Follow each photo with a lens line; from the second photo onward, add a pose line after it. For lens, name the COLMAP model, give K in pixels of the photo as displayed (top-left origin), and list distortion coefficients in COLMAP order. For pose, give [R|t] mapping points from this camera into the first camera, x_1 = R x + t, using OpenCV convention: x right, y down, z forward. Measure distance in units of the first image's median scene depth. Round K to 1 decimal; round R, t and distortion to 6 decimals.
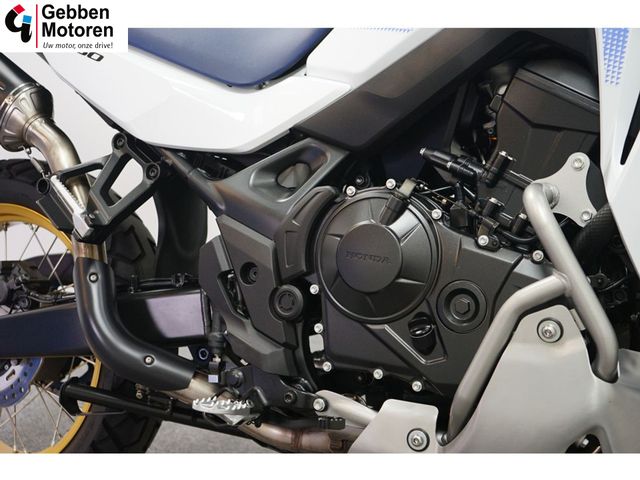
lens RADIAL K [[859.2, 0, 318.3], [0, 859.2, 237.2], [0, 0, 1]] dist [-0.016119, 0.000000]
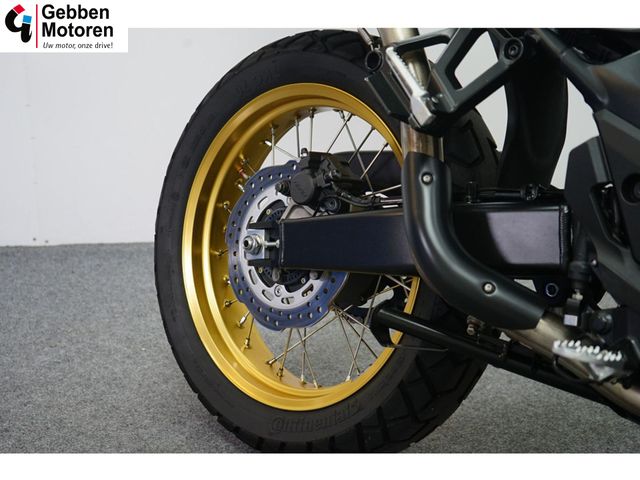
lens RADIAL K [[1073.9, 0, 319.2], [0, 1073.9, 236.3], [0, 0, 1]] dist [-0.038610, 0.000000]
pose [[0.954579, 0.099833, -0.280737, -0.071364], [-0.080638, 0.993596, 0.079144, 0.029604], [0.286840, -0.052911, 0.956516, 0.011820]]
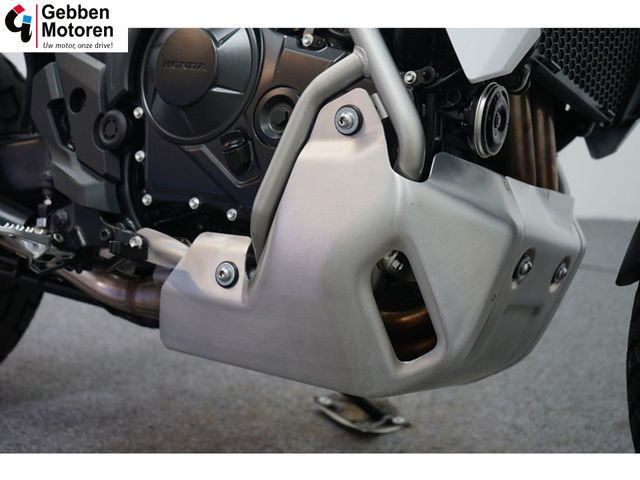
lens RADIAL K [[870.5, 0, 321.3], [0, 870.5, 237.6], [0, 0, 1]] dist [-0.010609, 0.000000]
pose [[0.994821, 0.037684, -0.094397, 0.242255], [-0.039112, 0.999146, -0.013318, 0.172814], [0.093815, 0.016941, 0.995446, 0.119684]]
